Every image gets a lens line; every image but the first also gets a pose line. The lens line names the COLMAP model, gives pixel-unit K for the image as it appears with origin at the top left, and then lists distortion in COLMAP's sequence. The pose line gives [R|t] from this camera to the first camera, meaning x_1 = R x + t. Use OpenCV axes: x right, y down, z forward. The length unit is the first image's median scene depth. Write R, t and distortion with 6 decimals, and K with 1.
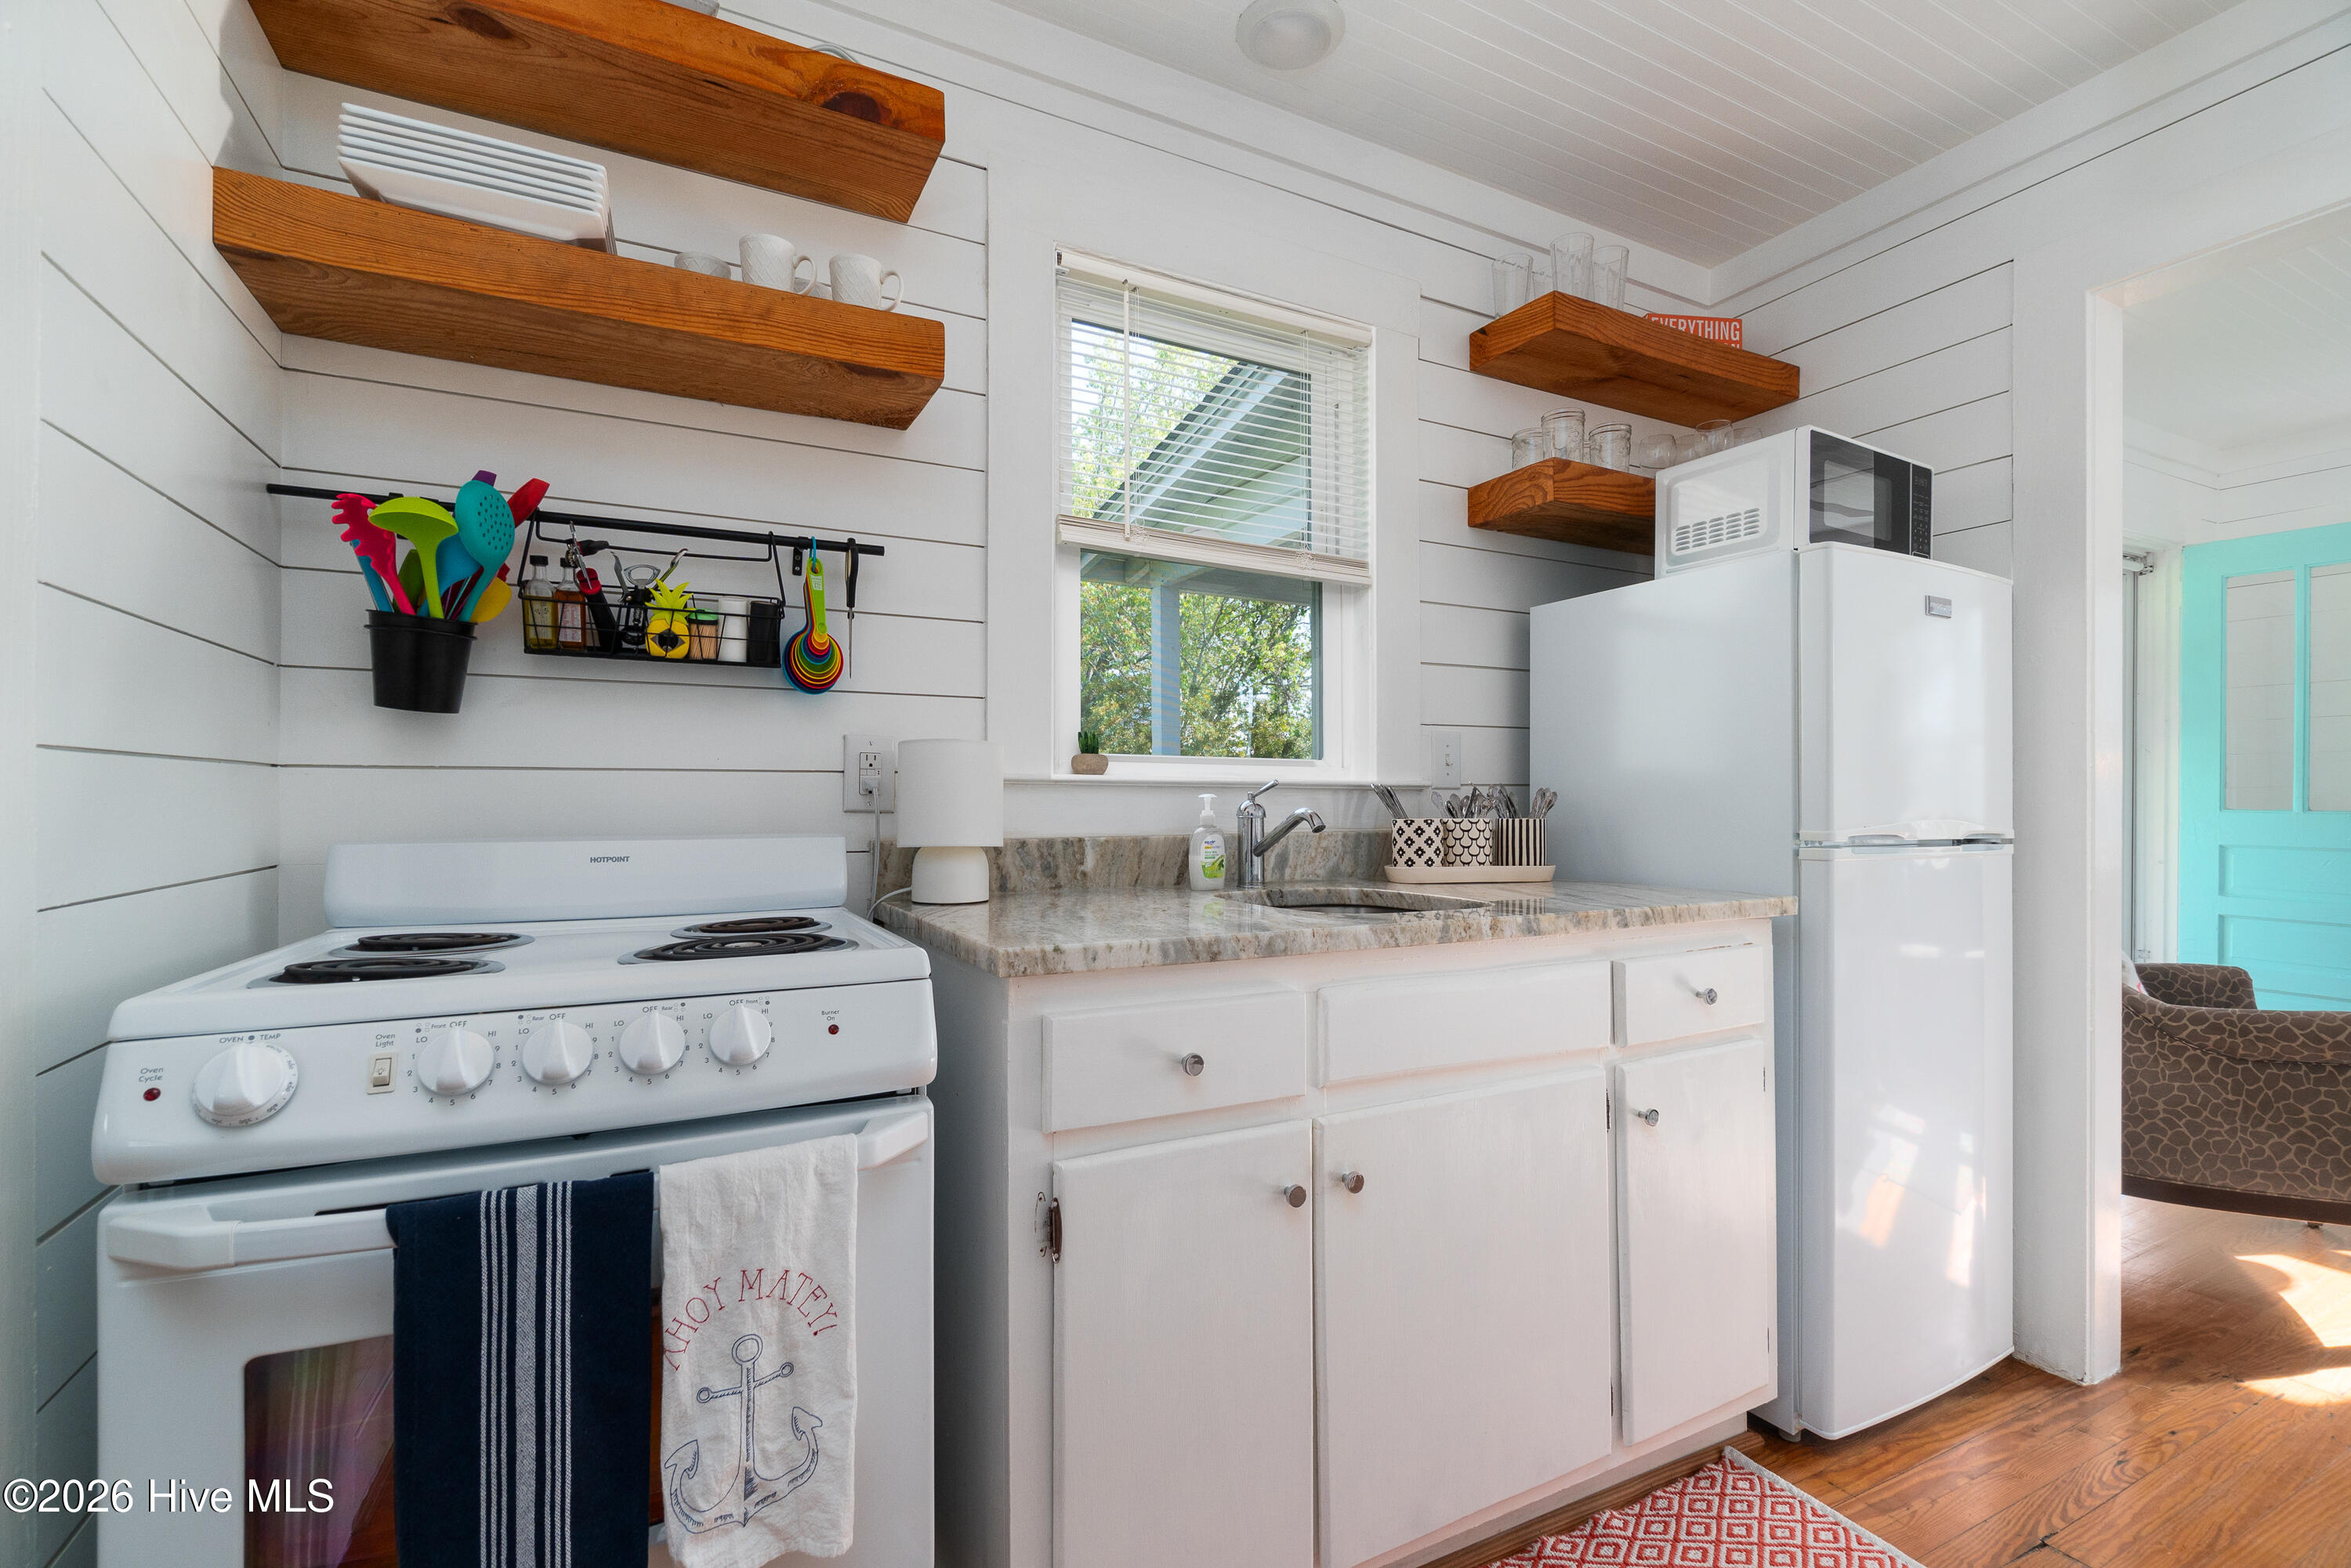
lens RADIAL K [[1024.9, 0, 1180.1], [0, 1024.9, 810.0], [0, 0, 1]] dist [0.001995, 0.000104]
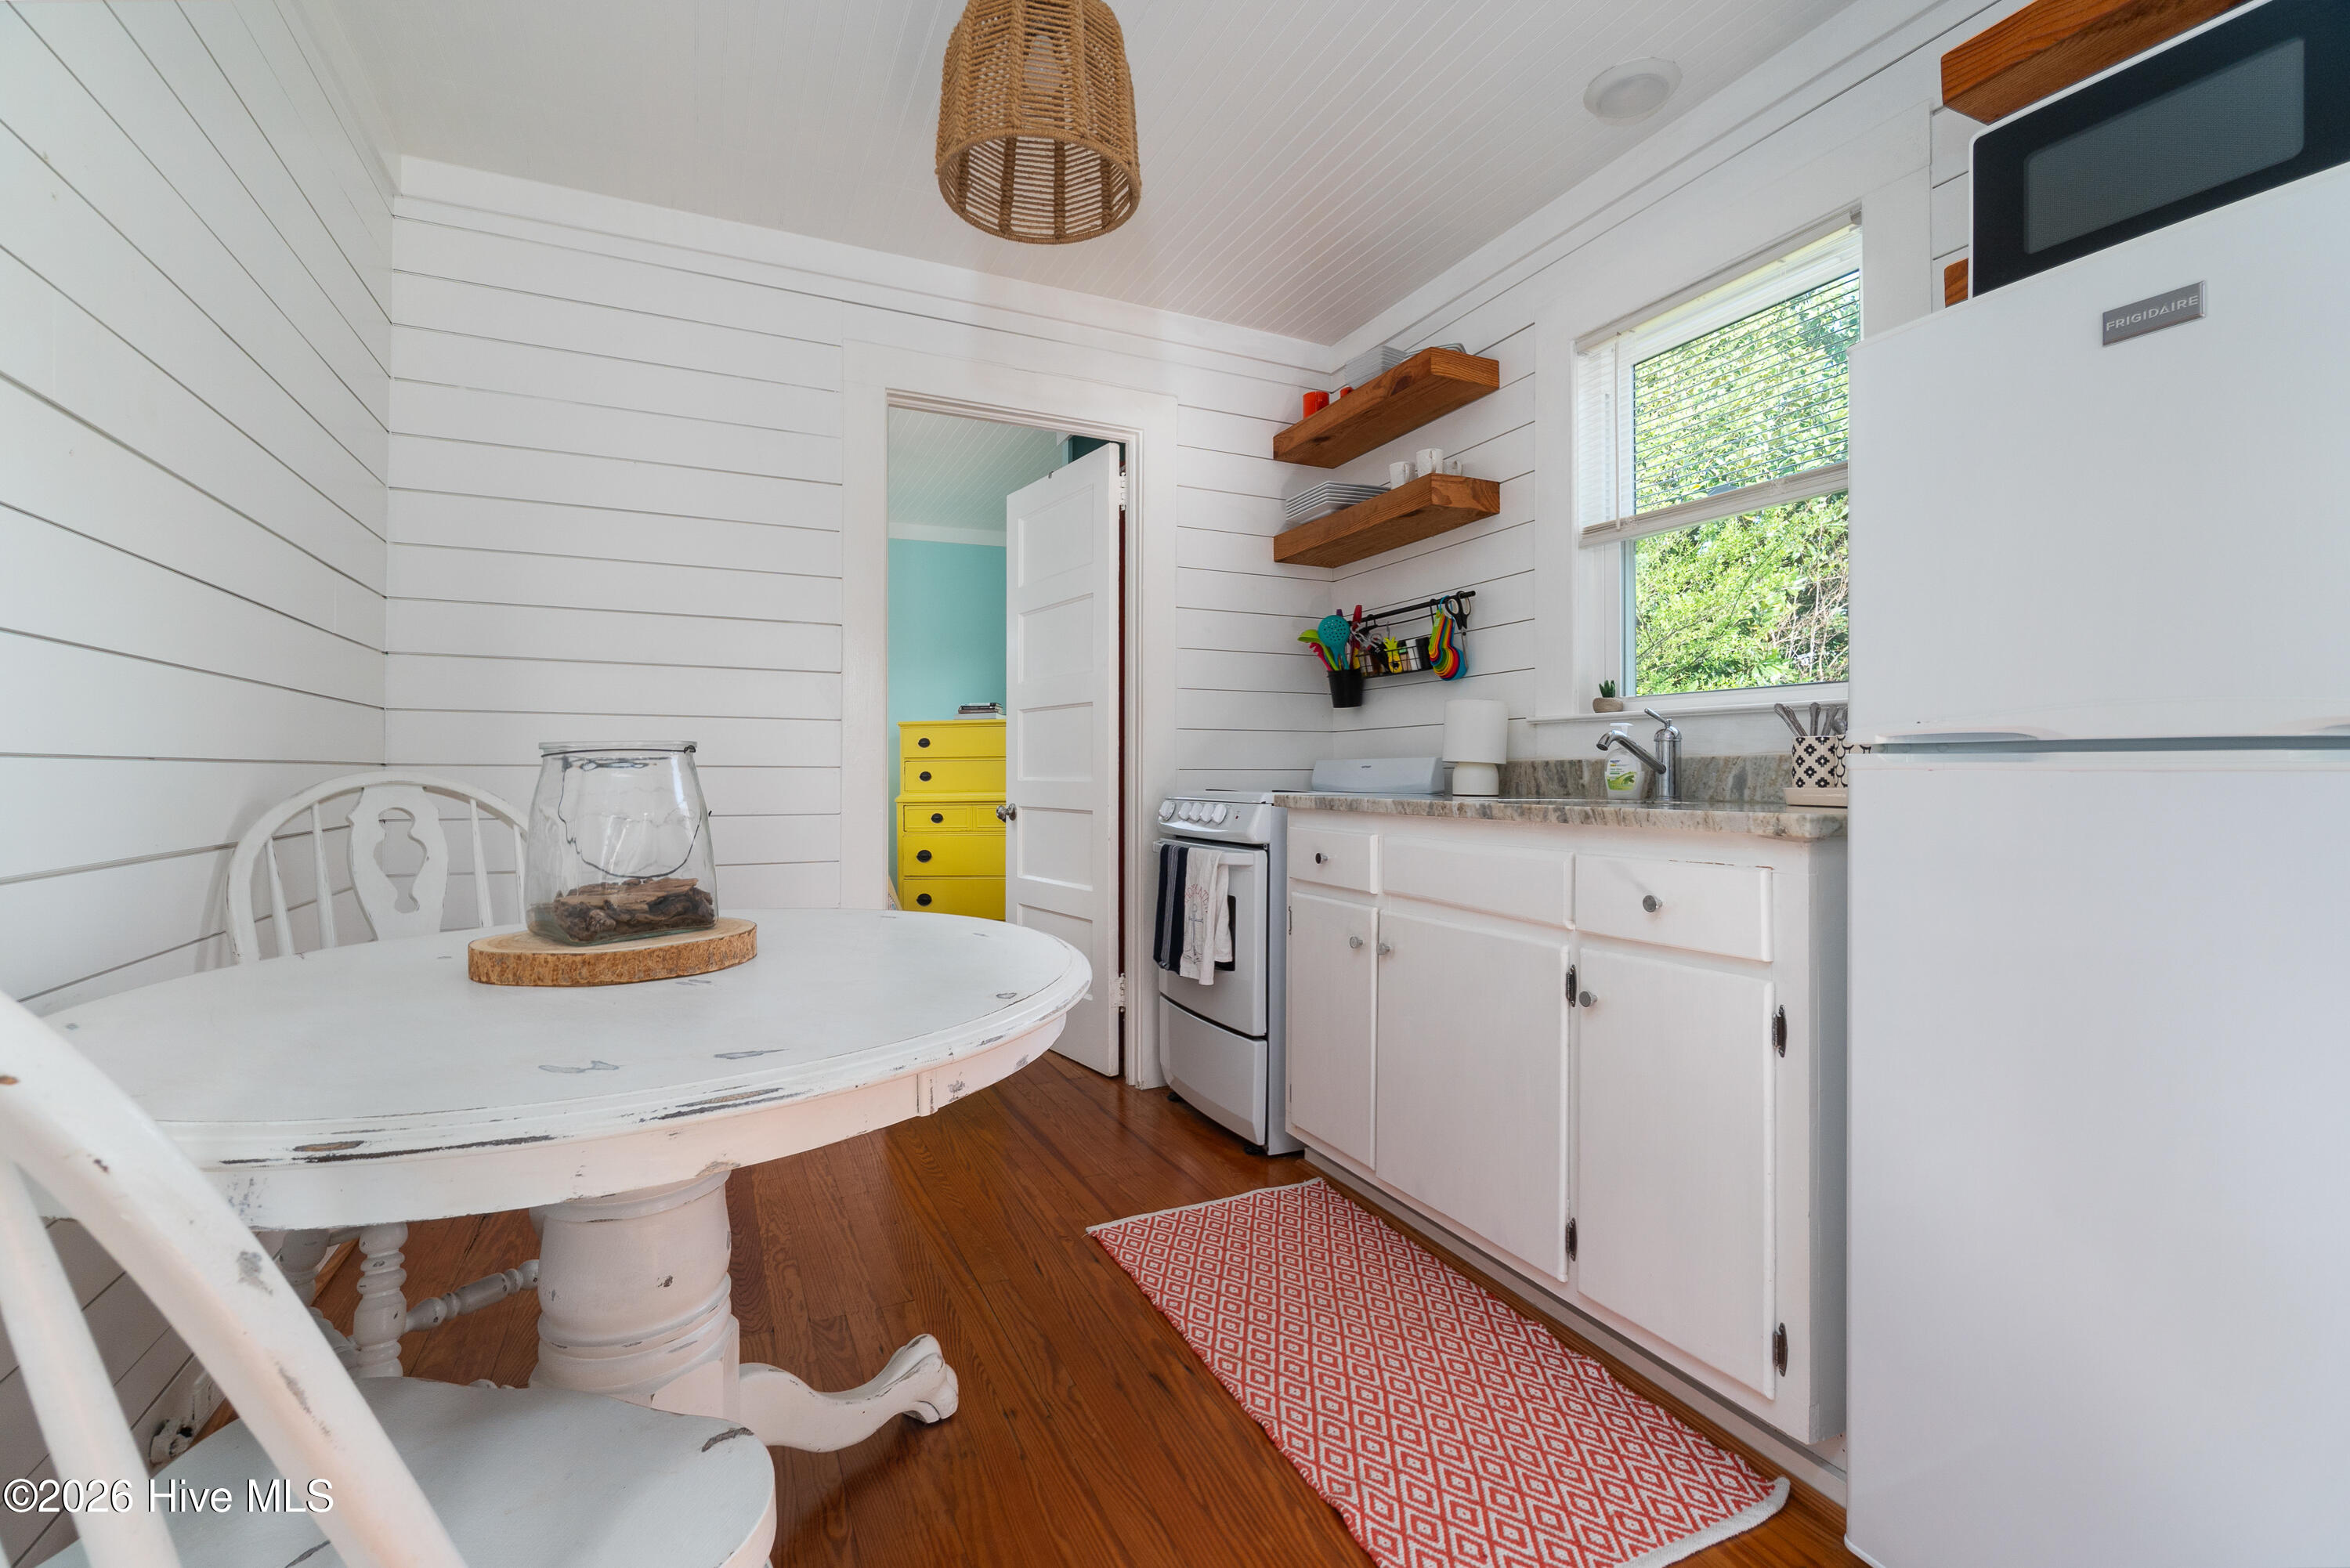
lens RADIAL K [[1032.7, 0, 1175.0], [0, 1032.7, 784.0], [0, 0, 1]] dist [0.000135, -0.000067]
pose [[-0.040307, 0.006856, -0.999164, 1.570704], [-0.007902, 0.999943, 0.007180, 0.065451], [0.999156, 0.008185, -0.040251, 0.603653]]
